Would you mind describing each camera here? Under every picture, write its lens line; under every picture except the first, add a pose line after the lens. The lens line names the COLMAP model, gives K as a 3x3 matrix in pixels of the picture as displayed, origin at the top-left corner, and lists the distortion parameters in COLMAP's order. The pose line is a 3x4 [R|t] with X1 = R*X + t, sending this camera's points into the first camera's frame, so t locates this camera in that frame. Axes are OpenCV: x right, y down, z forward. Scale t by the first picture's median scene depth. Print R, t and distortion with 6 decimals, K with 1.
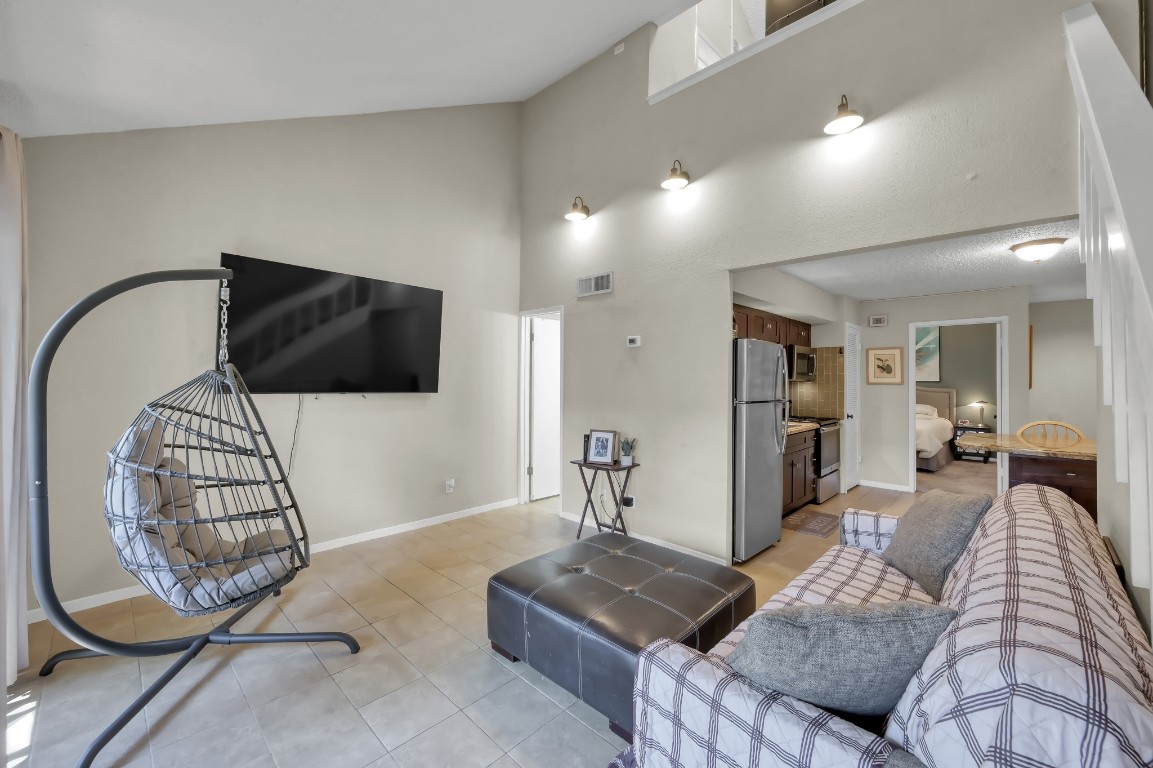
lens RADIAL K [[458.7, 0, 572.3], [0, 458.7, 374.8], [0, 0, 1]] dist [0.001270, 0.000352]
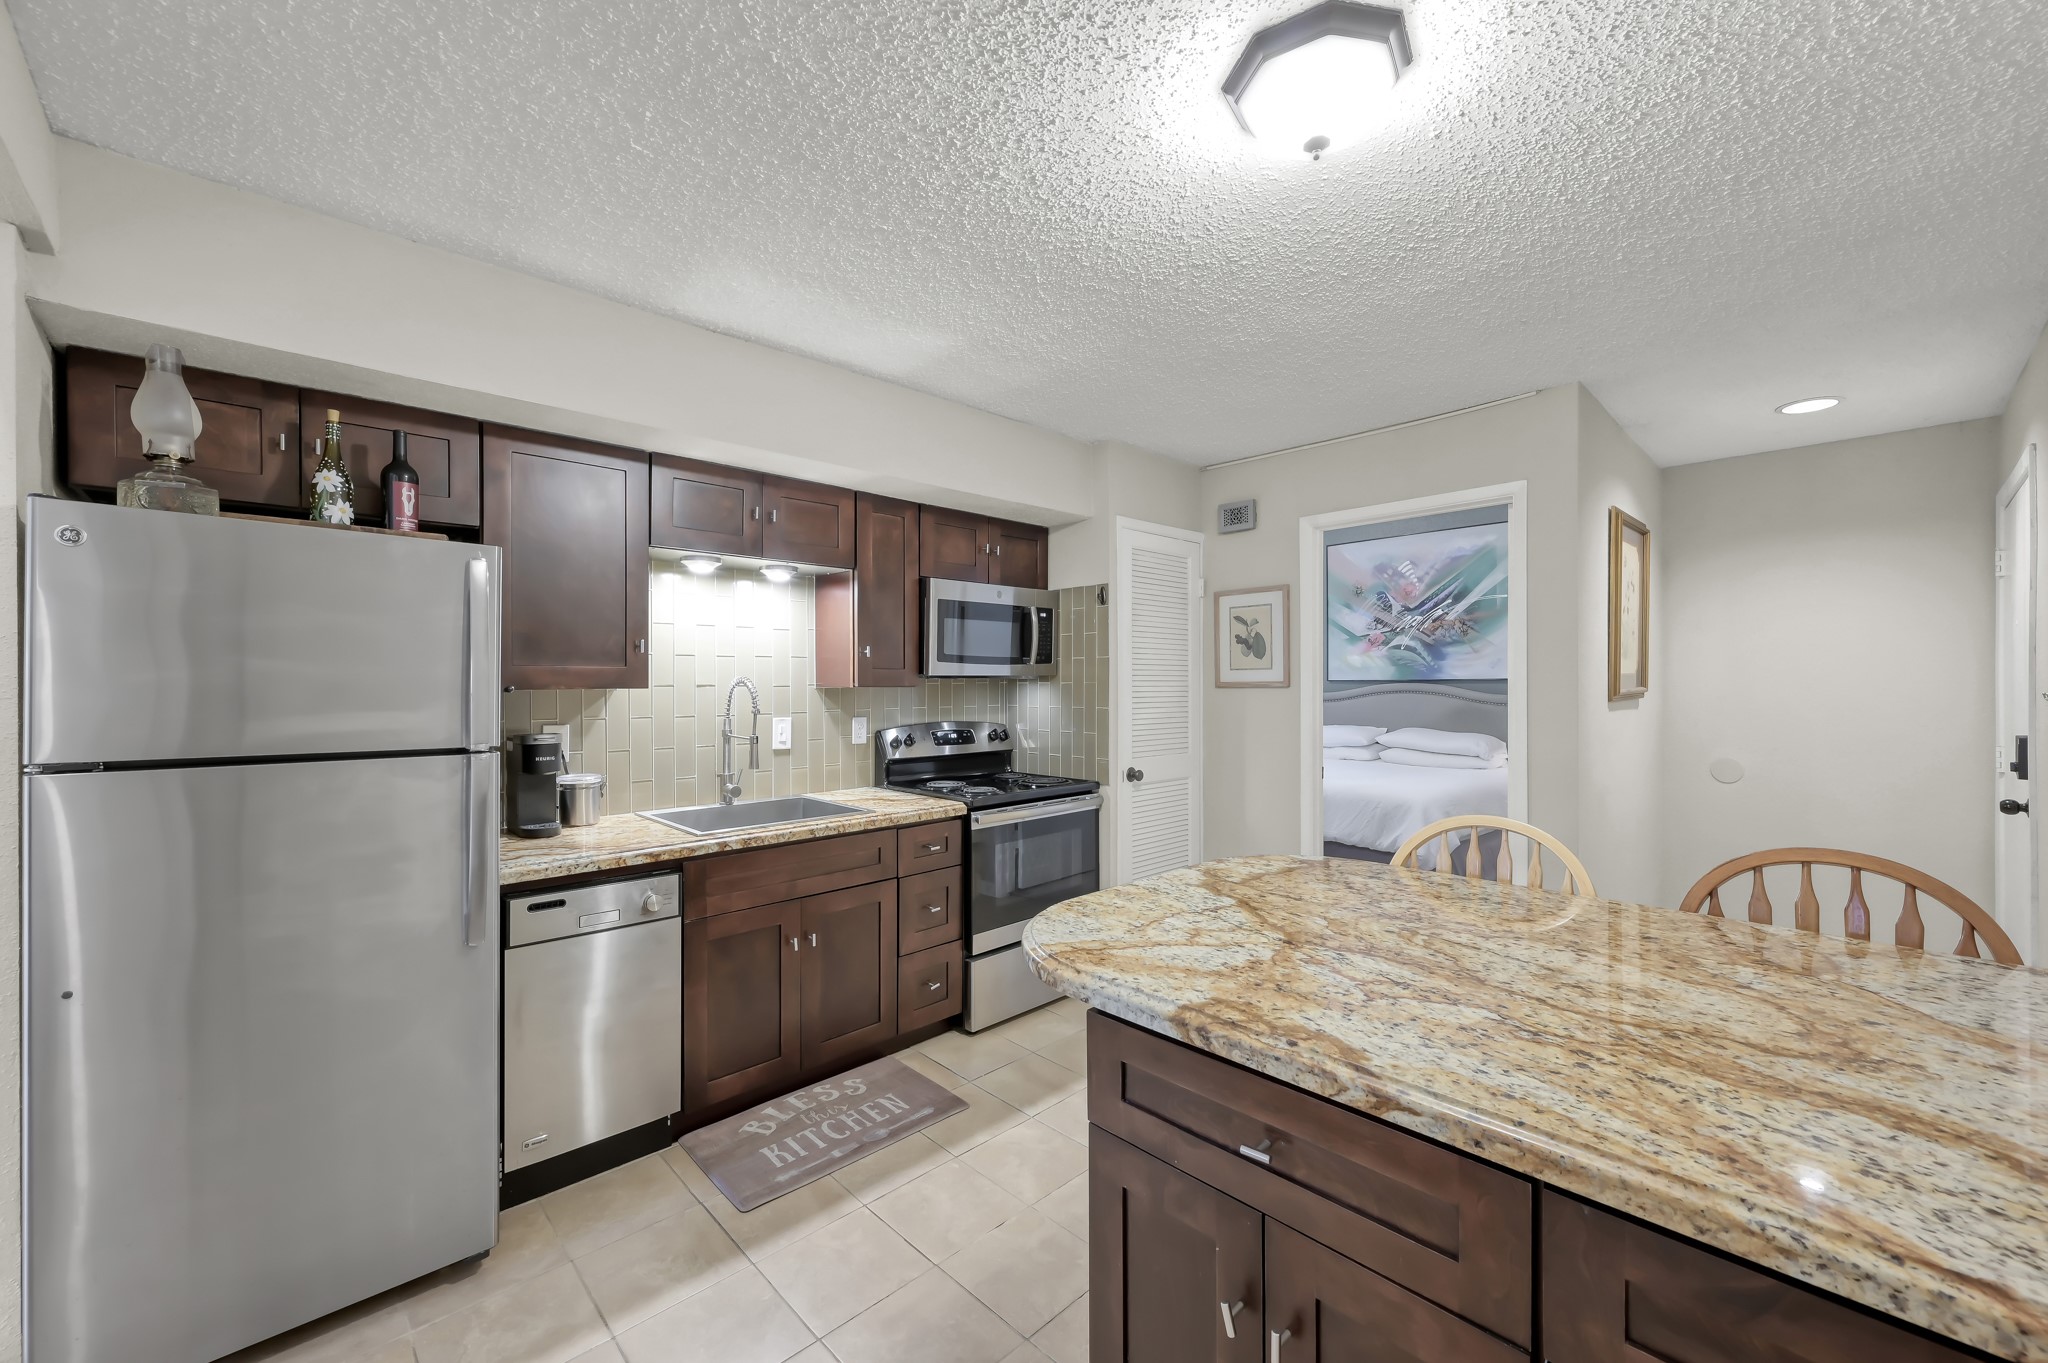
lens RADIAL K [[799.5, 0, 1028.1], [0, 799.5, 689.0], [0, 0, 1]] dist [0.002251, -0.000004]
pose [[0.999567, -0.009154, -0.027982, 0.545024], [0.009605, 0.999826, 0.016010, 0.011145], [0.027831, -0.016272, 0.999480, 0.364767]]
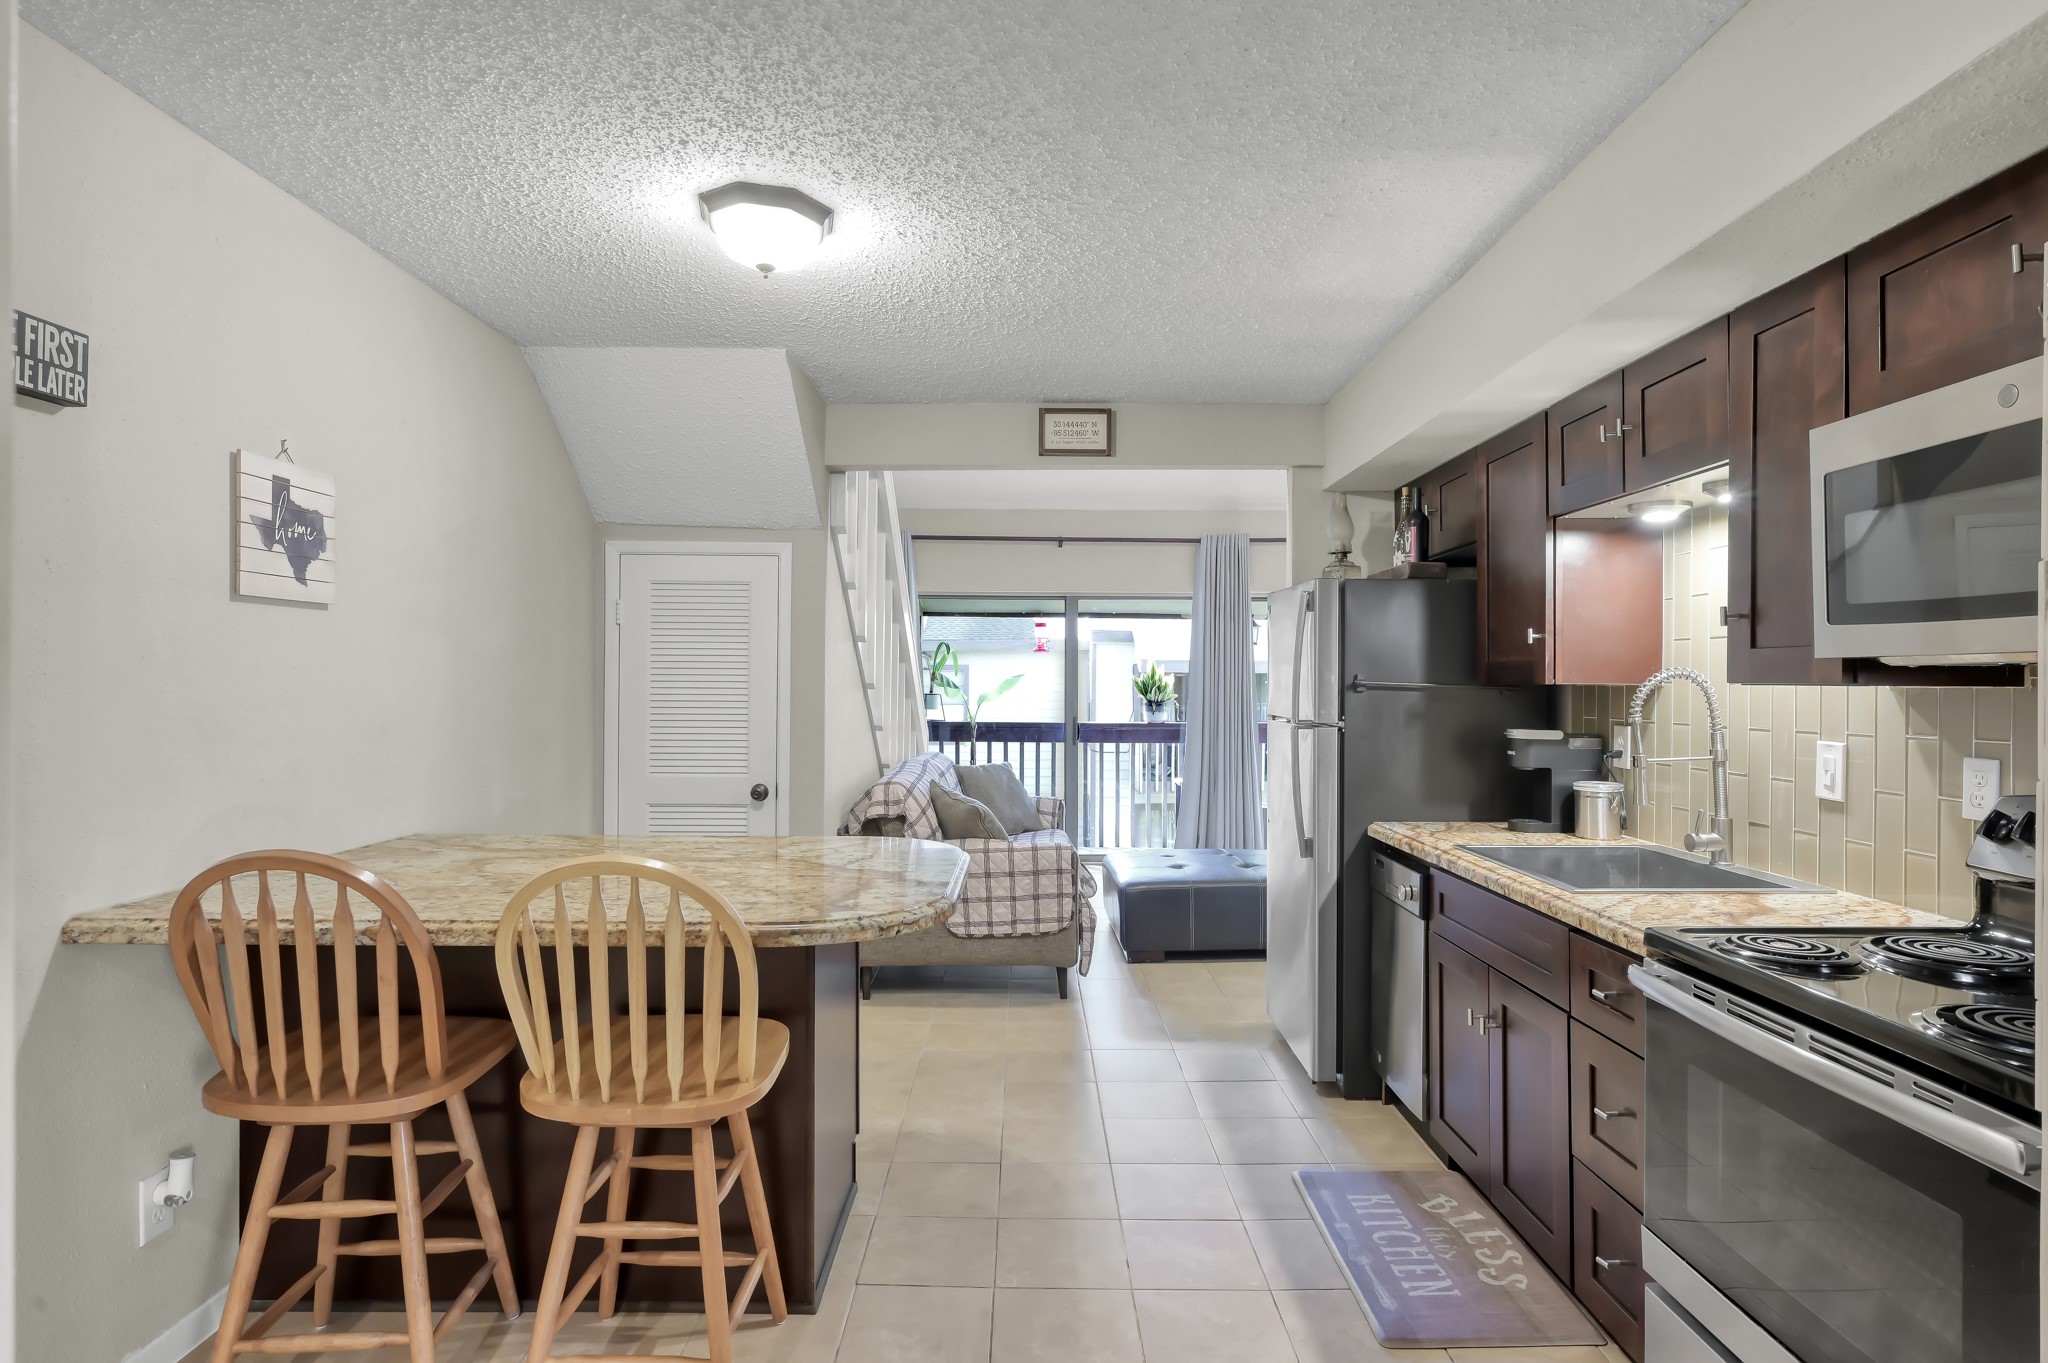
lens RADIAL K [[1052.2, 0, 1039.6], [0, 1052.2, 685.9], [0, 0, 1]] dist [-0.003926, 0.000107]
pose [[-0.698873, -0.007500, -0.715206, 0.843390], [-0.003402, 0.999969, -0.007162, 0.021466], [0.715237, -0.002572, -0.698877, 0.967782]]
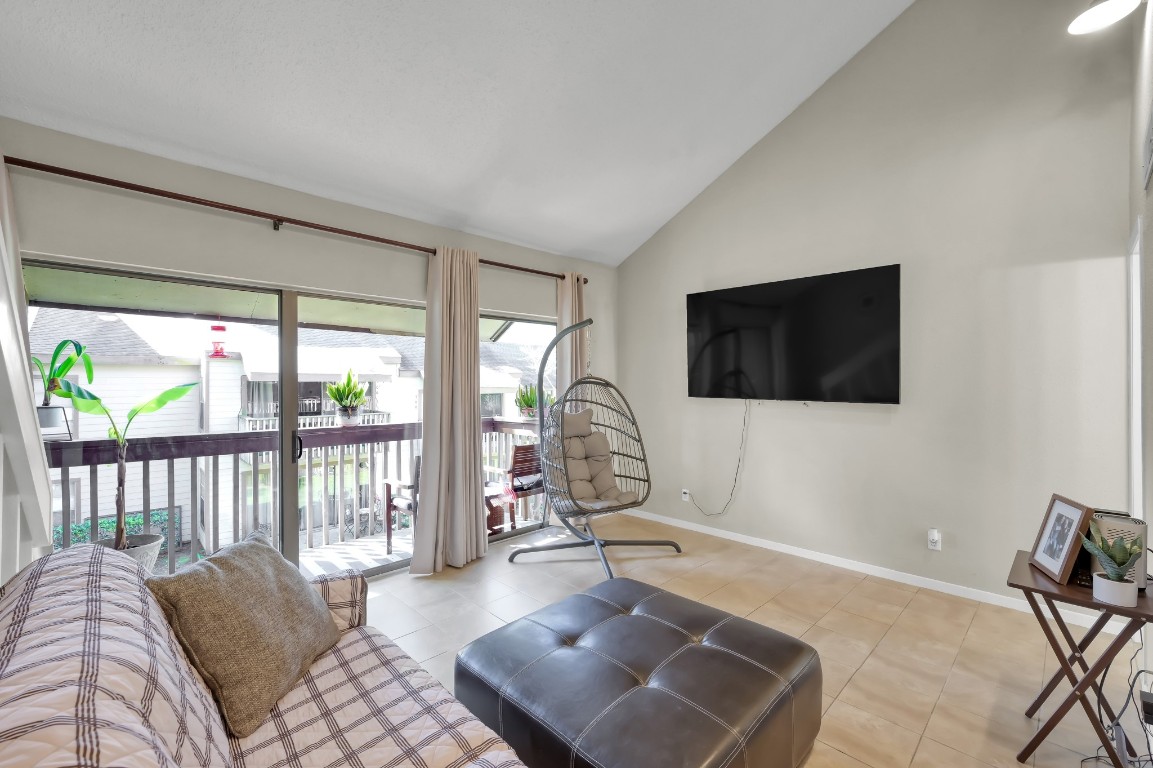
lens RADIAL K [[483.0, 0, 573.9], [0, 483.0, 388.6], [0, 0, 1]] dist [-0.002301, -0.000409]
pose [[-0.028712, 0.000046, -0.999588, 0.373267], [0.010095, 0.999949, -0.000244, 0.007385], [0.999537, -0.010097, -0.028711, 0.381066]]
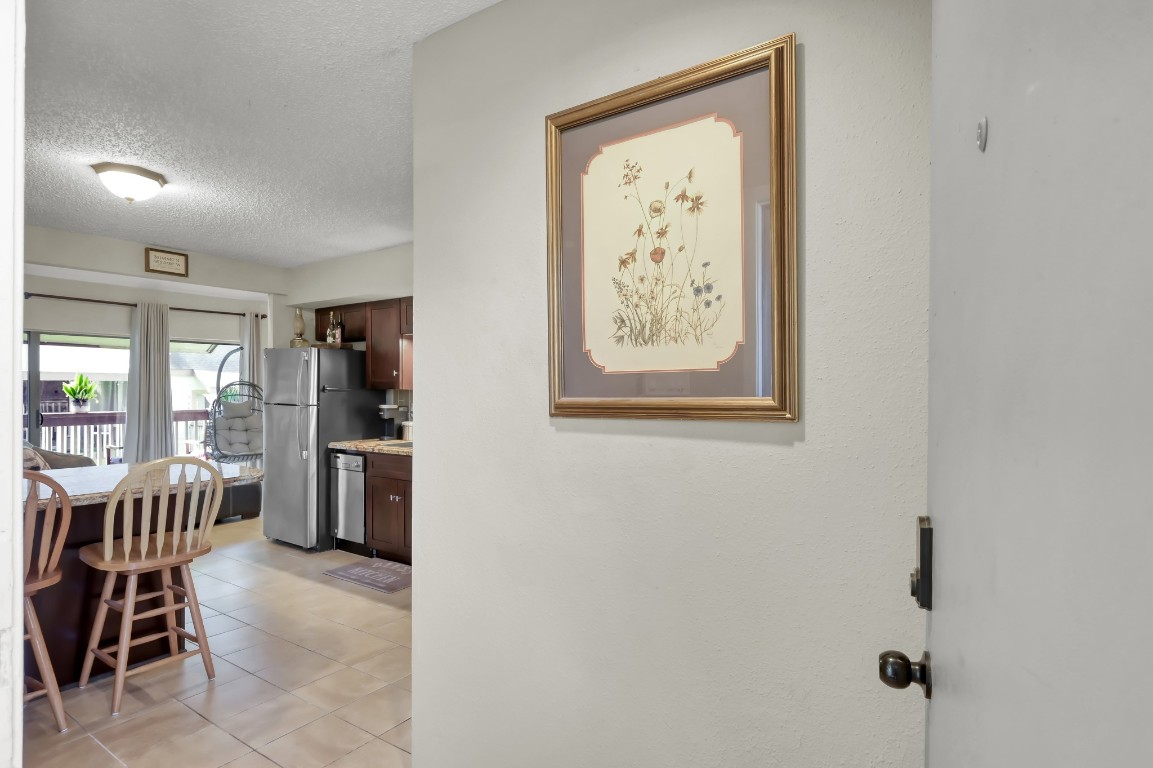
lens RADIAL K [[592.4, 0, 576.6], [0, 592.4, 388.2], [0, 0, 1]] dist [-0.003926, 0.000107]
pose [[0.188331, -0.007373, -0.982078, 1.192406], [0.005647, 0.999963, -0.006424, 0.021868], [0.982089, -0.004336, 0.188366, 0.881514]]
